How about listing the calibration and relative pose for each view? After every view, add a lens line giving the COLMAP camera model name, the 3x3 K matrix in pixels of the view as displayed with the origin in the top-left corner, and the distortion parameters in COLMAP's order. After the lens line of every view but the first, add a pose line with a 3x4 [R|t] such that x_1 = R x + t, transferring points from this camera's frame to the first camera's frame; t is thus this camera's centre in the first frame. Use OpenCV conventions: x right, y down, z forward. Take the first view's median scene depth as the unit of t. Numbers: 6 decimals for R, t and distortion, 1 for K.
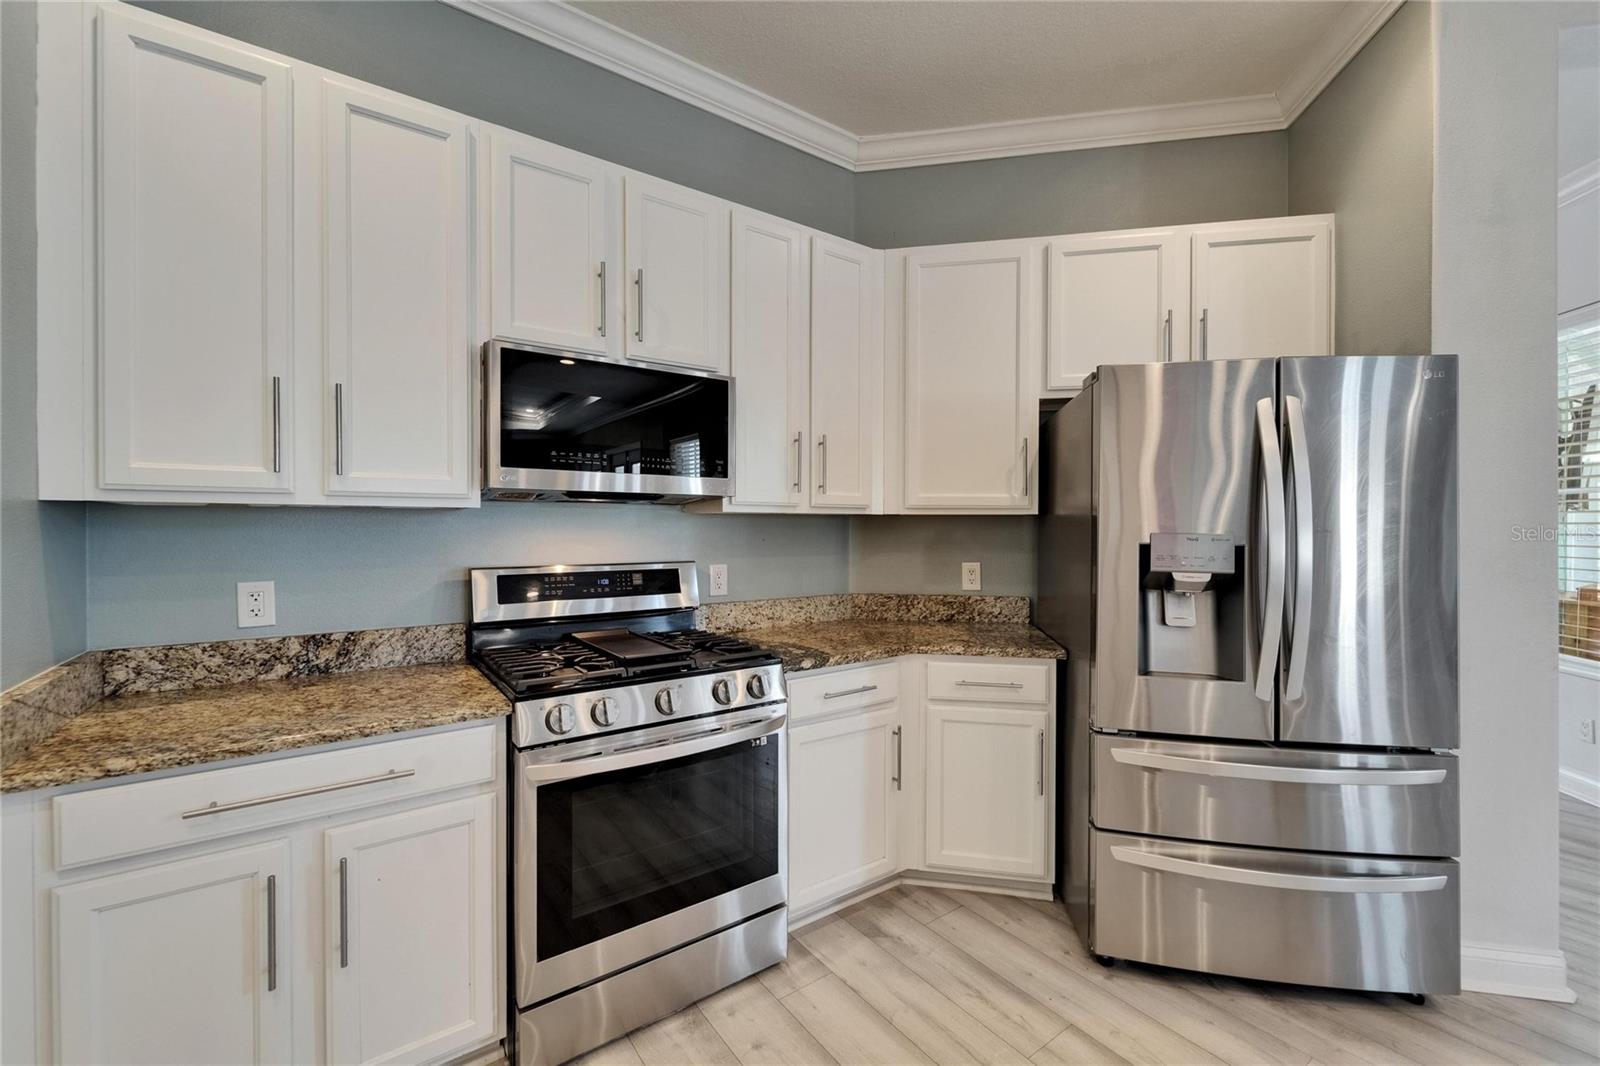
lens RADIAL K [[661.2, 0, 785.0], [0, 661.2, 524.9], [0, 0, 1]] dist [-0.000171, -0.000161]
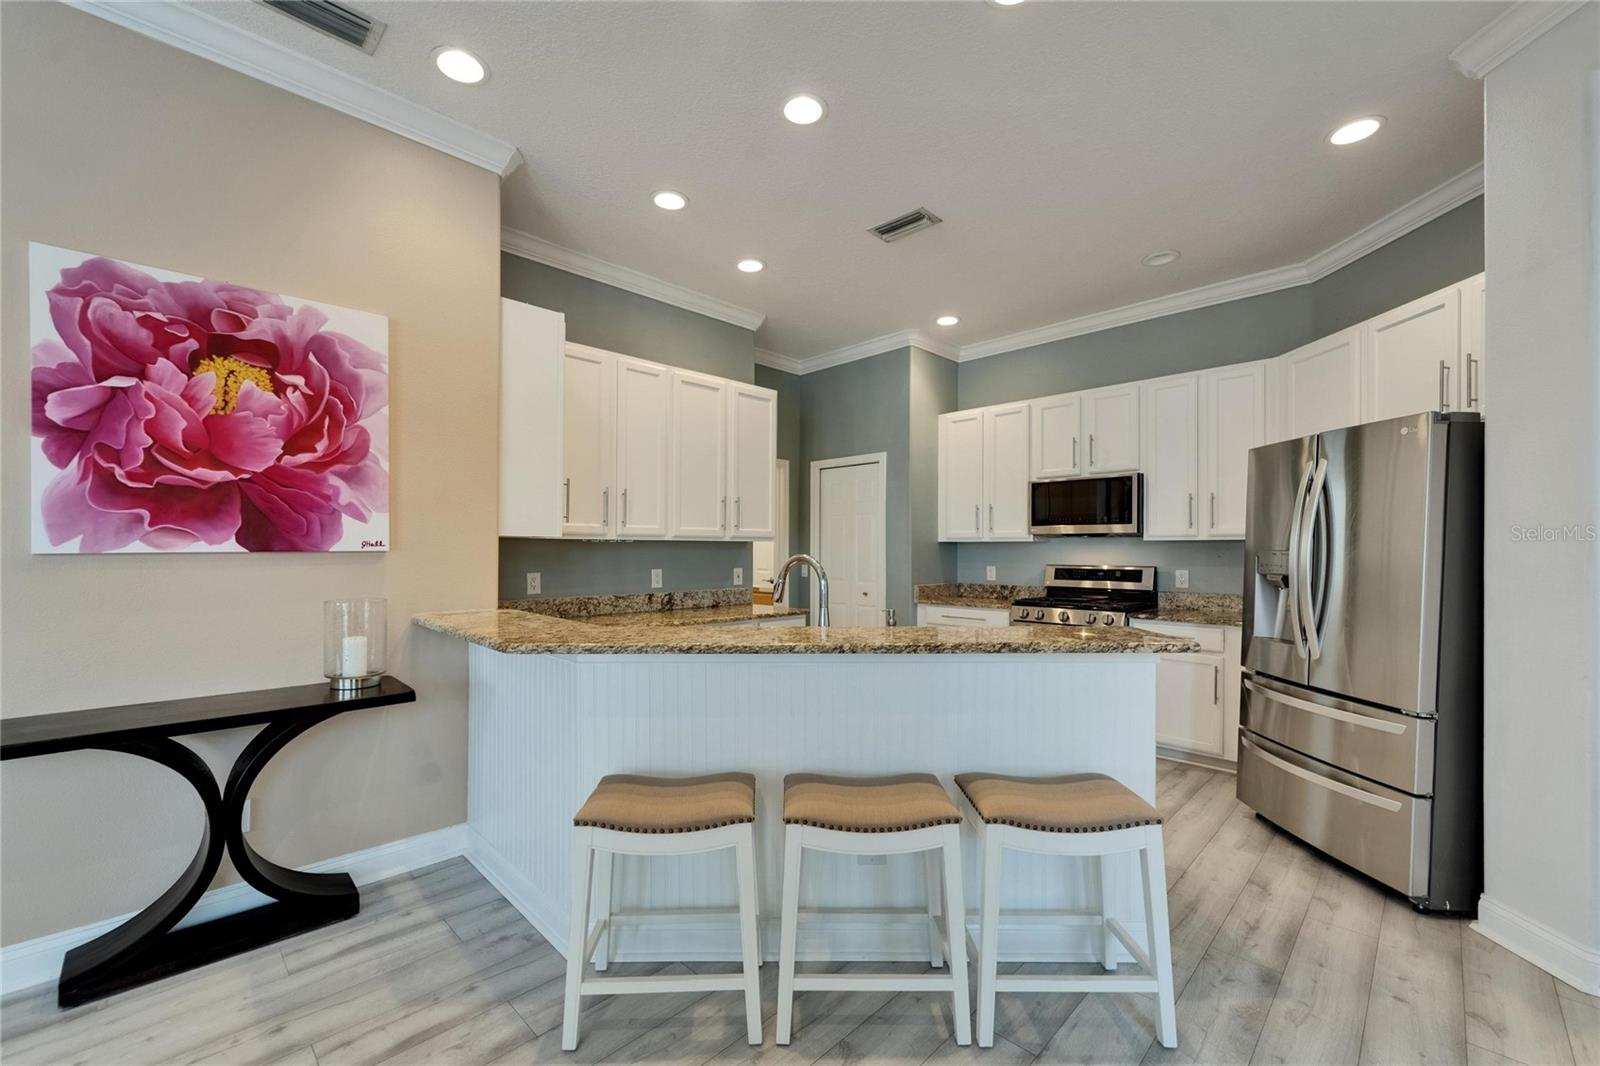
lens RADIAL K [[645.6, 0, 798.2], [0, 645.6, 551.7], [0, 0, 1]] dist [-0.000193, -0.000047]
pose [[0.173187, -0.000061, -0.984889, 1.655032], [-0.000788, 1.000000, -0.000201, 0.015006], [0.984889, 0.000811, 0.173187, -0.342696]]
